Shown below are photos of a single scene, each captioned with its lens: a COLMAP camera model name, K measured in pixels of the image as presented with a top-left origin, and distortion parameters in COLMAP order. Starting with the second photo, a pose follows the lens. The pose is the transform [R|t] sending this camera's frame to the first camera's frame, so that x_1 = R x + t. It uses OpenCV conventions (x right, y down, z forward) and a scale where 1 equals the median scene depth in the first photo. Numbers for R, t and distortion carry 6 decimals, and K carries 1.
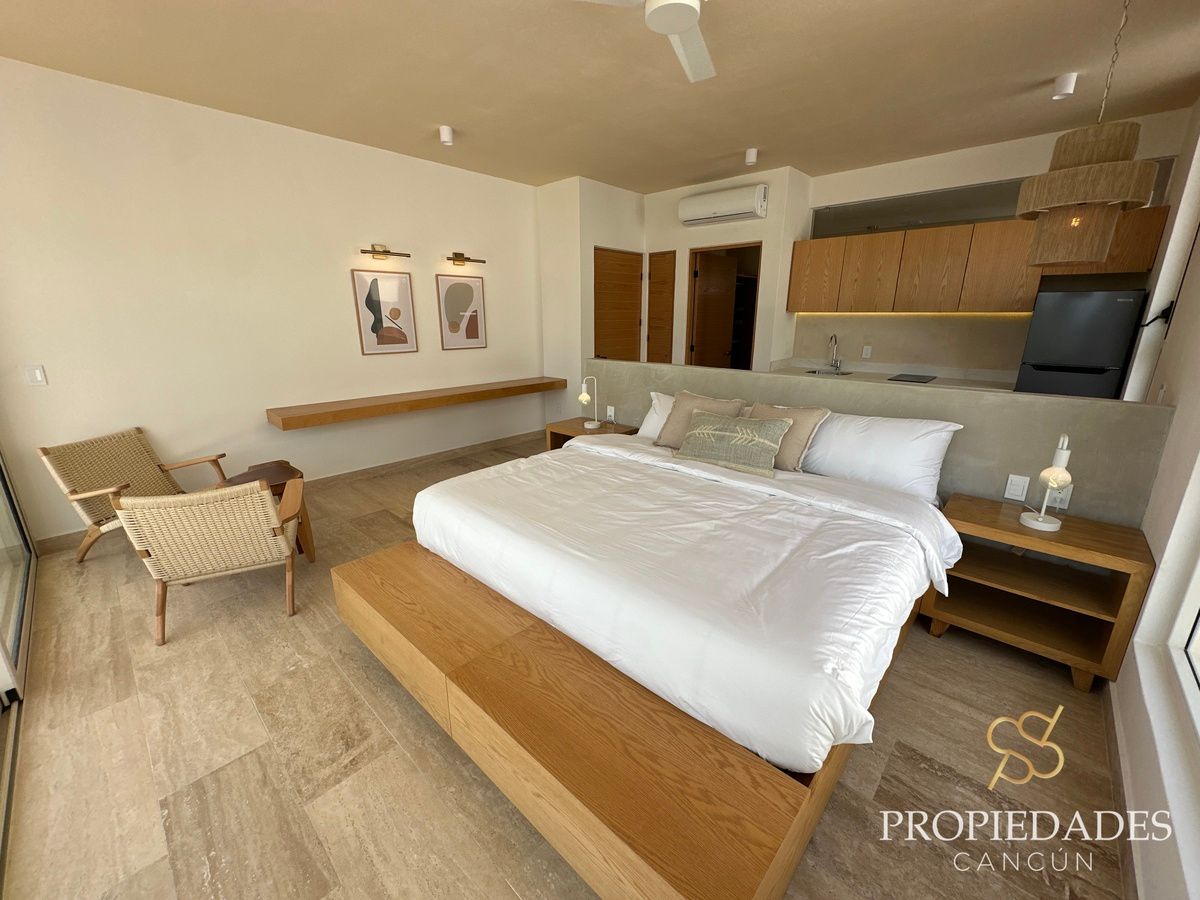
lens RADIAL K [[480.6, 0, 596.9], [0, 480.6, 451.7], [0, 0, 1]] dist [-0.003151, 0.000628]
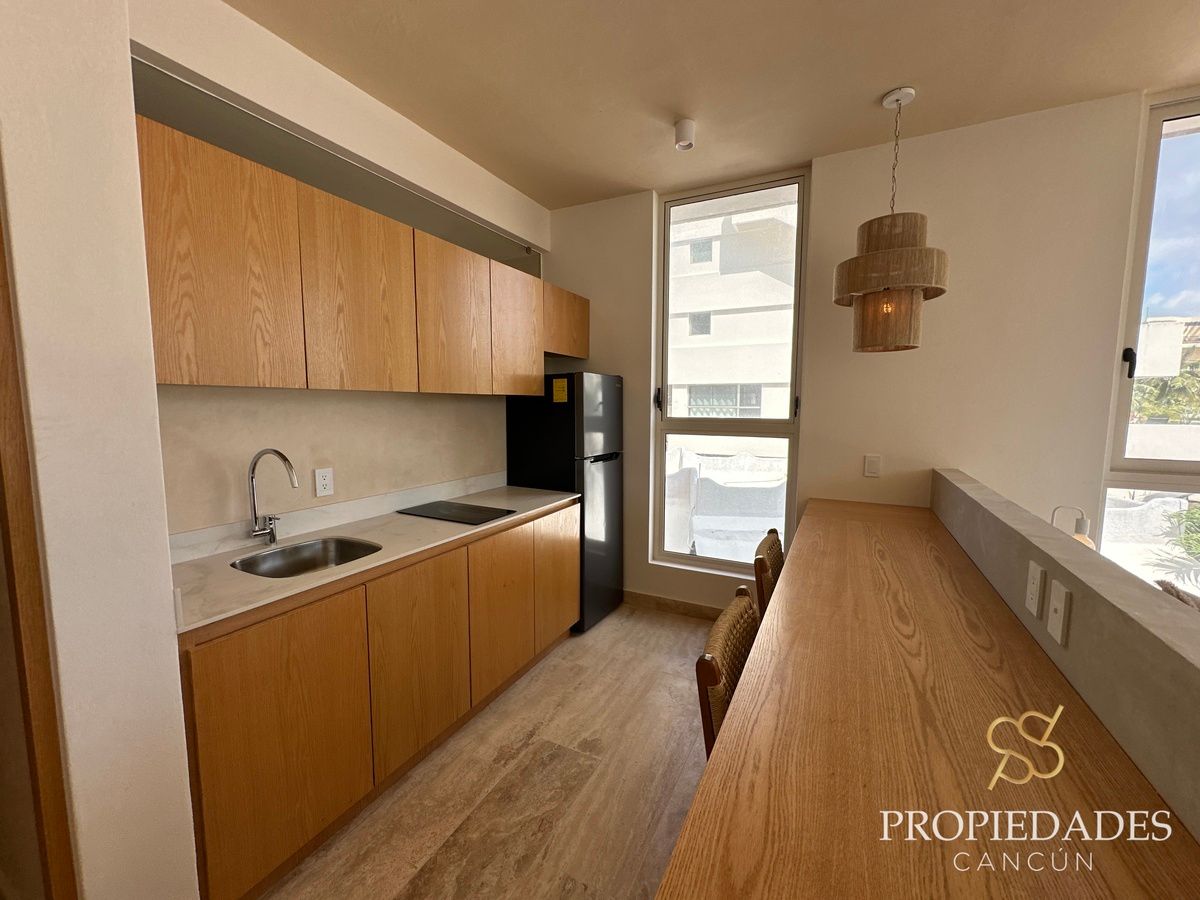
lens RADIAL K [[480.6, 0, 600.0], [0, 480.6, 450.7], [0, 0, 1]] dist [-0.003151, 0.000628]
pose [[-0.278687, -0.095113, 0.955661, 0.186537], [0.258275, 0.951002, 0.169966, -0.472454], [-0.925002, 0.294190, -0.240466, 1.690107]]
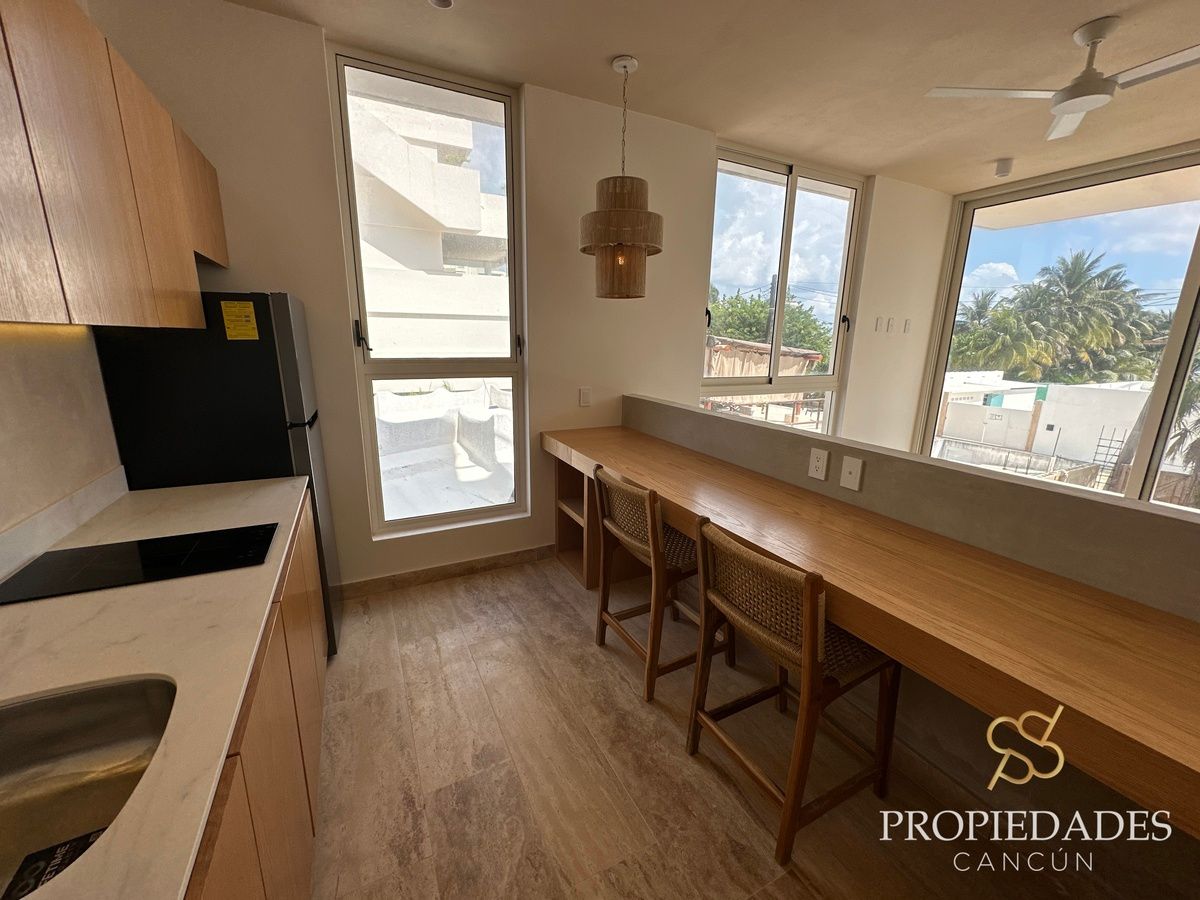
lens RADIAL K [[480.6, 0, 600.5], [0, 480.6, 449.9], [0, 0, 1]] dist [-0.003151, 0.000628]
pose [[-0.941807, -0.090873, 0.323639, 0.575540], [0.076337, 0.879797, 0.469180, -0.563953], [-0.327373, 0.466582, -0.821662, 1.960972]]
